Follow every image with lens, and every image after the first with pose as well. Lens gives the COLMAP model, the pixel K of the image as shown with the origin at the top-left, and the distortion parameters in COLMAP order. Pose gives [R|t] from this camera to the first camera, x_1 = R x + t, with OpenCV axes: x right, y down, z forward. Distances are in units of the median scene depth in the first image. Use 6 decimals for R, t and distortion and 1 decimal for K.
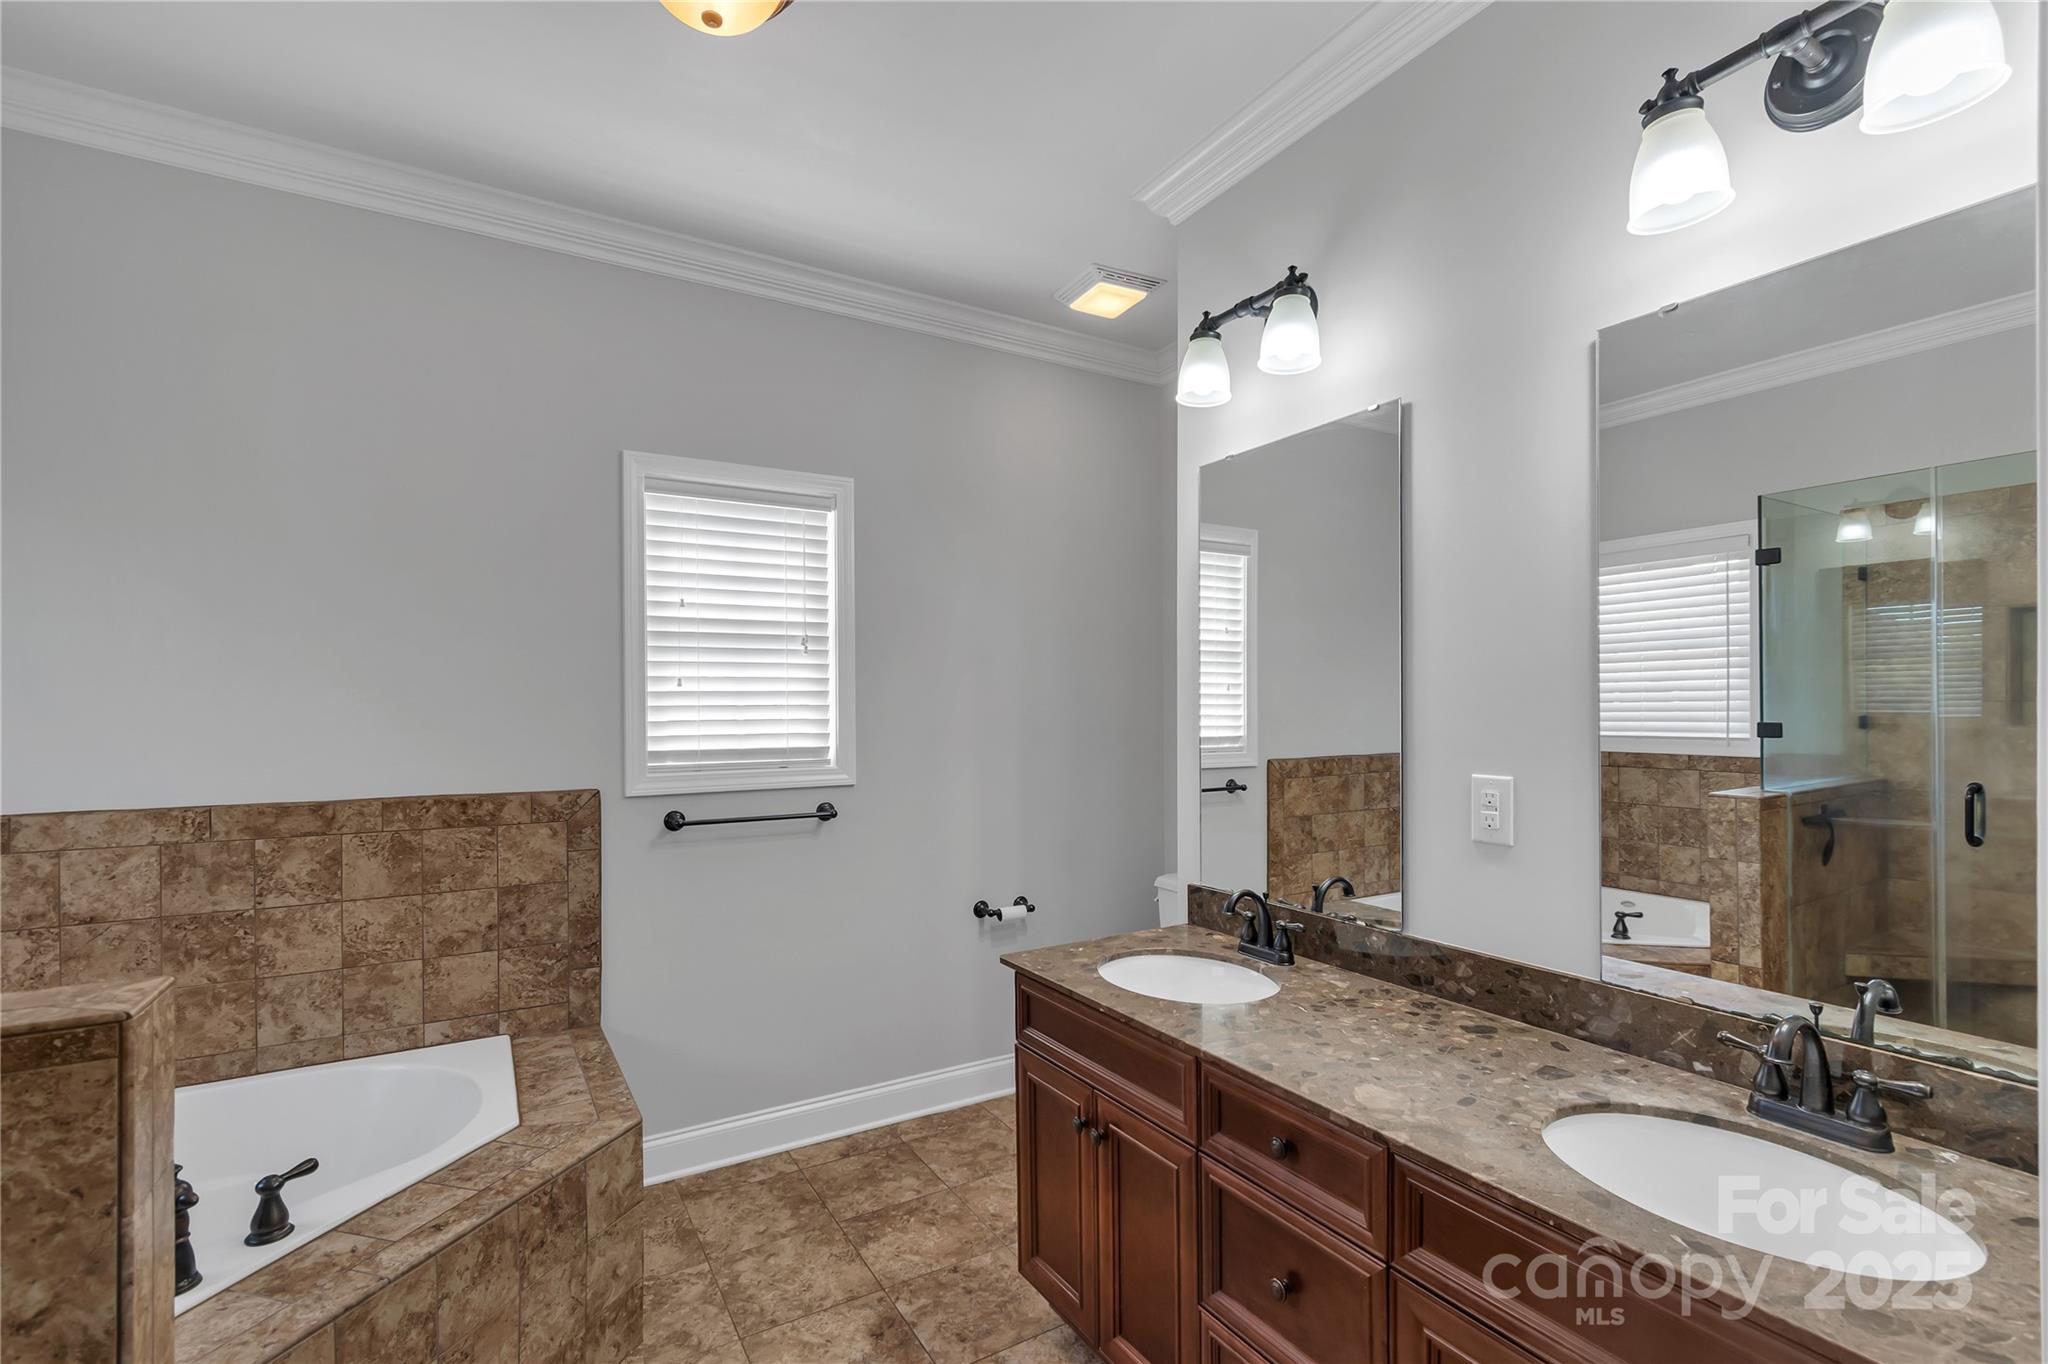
lens RADIAL K [[935.0, 0, 1042.6], [0, 935.0, 705.1], [0, 0, 1]] dist [0.001652, -0.001126]
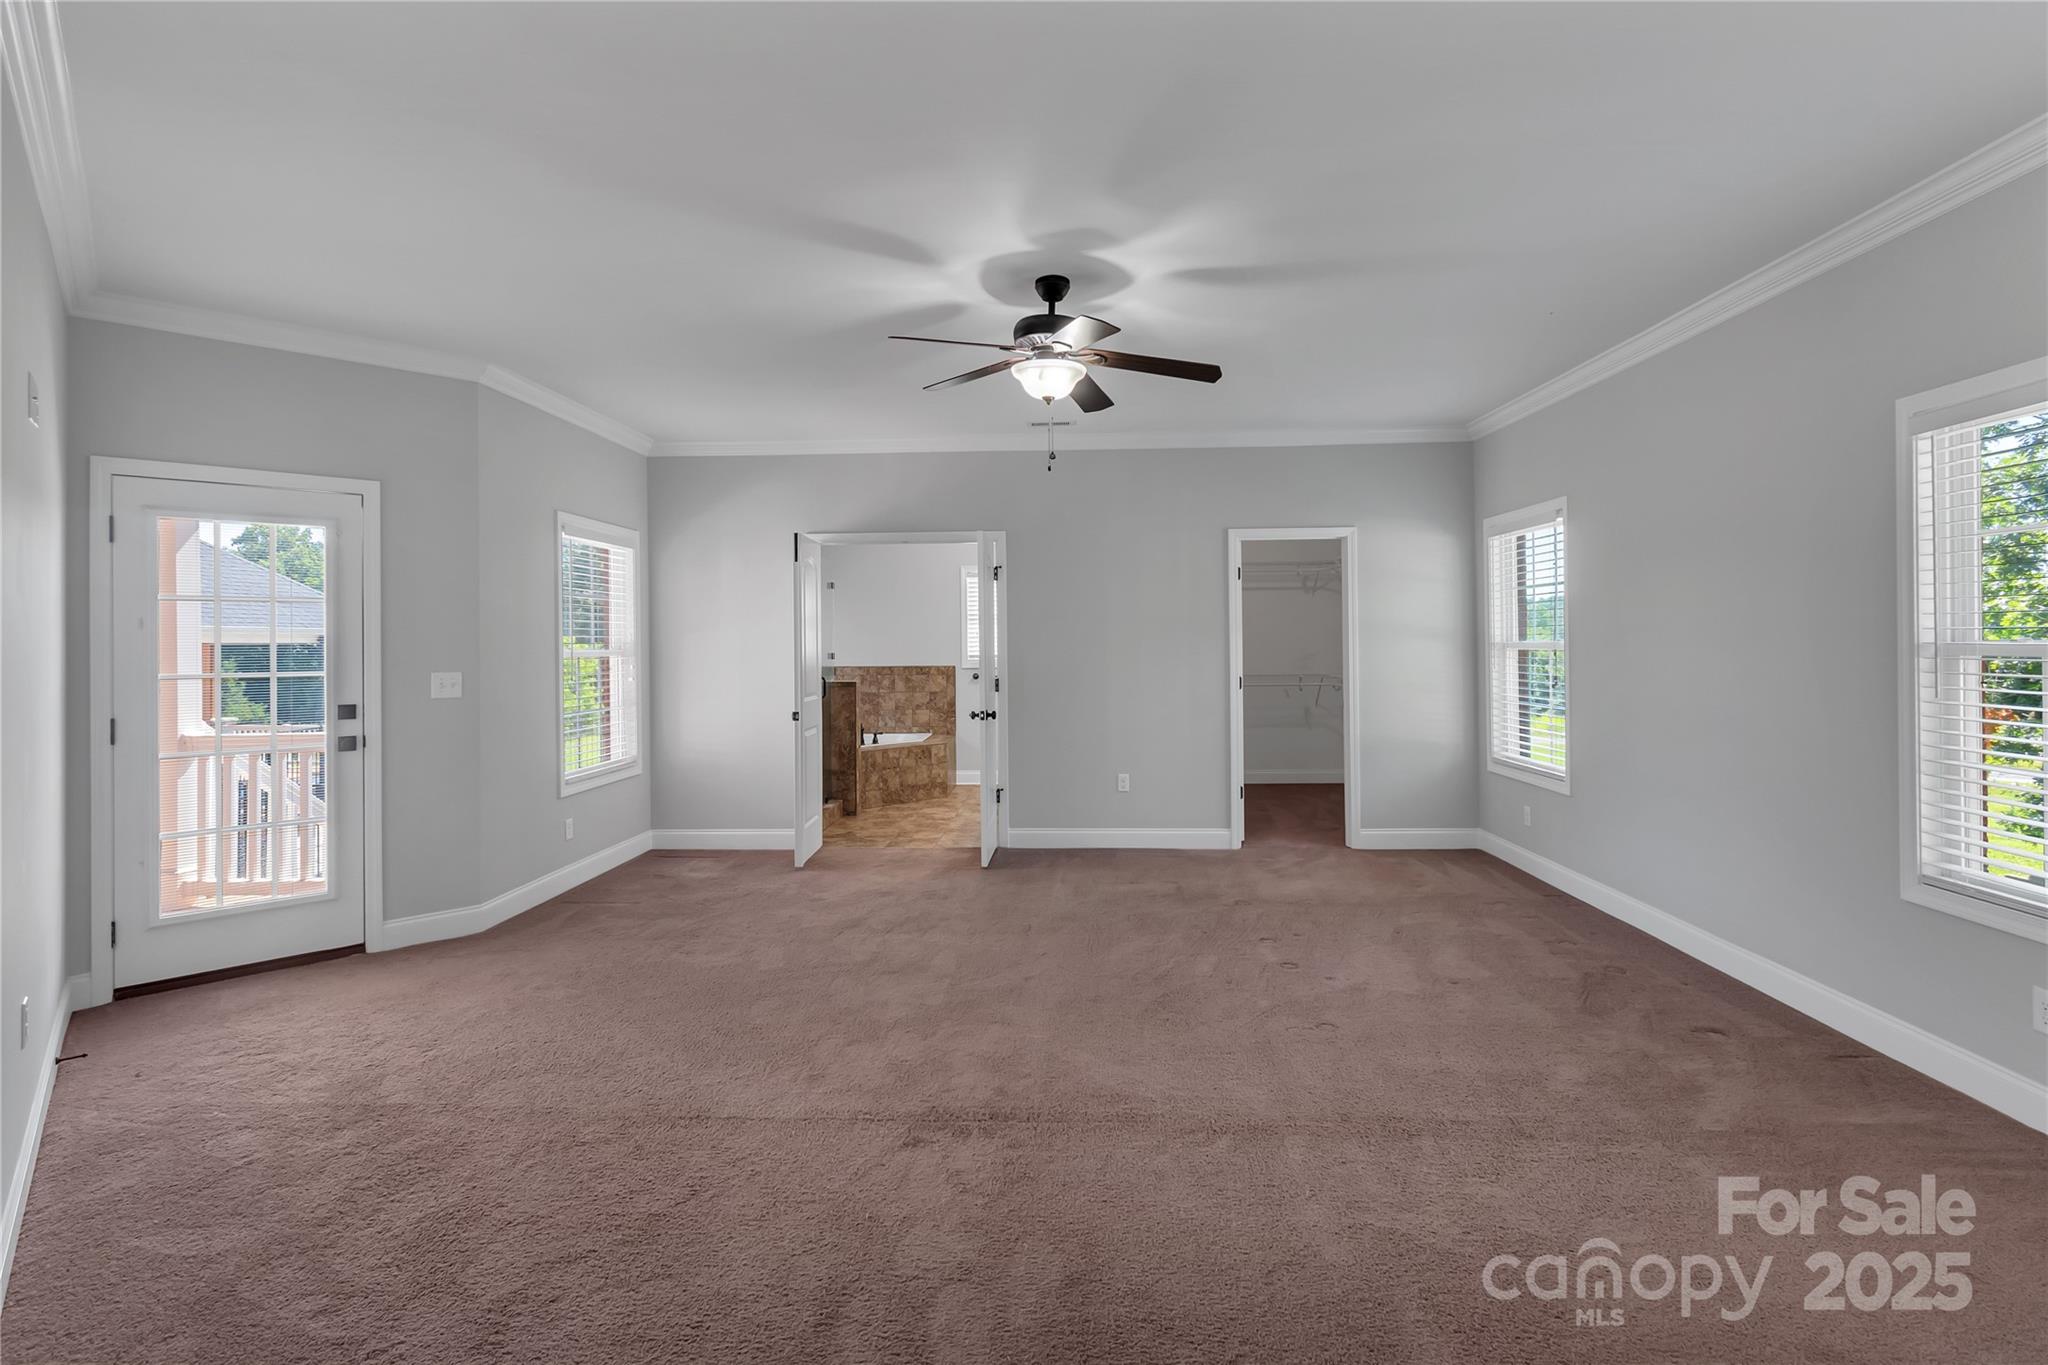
lens RADIAL K [[935.0, 0, 1002.1], [0, 935.0, 627.3], [0, 0, 1]] dist [0.001652, -0.001126]
pose [[0.818795, -0.014076, -0.573914, 1.788253], [0.004161, 0.999819, -0.018585, 0.015141], [0.574071, 0.012829, 0.818705, -1.863949]]
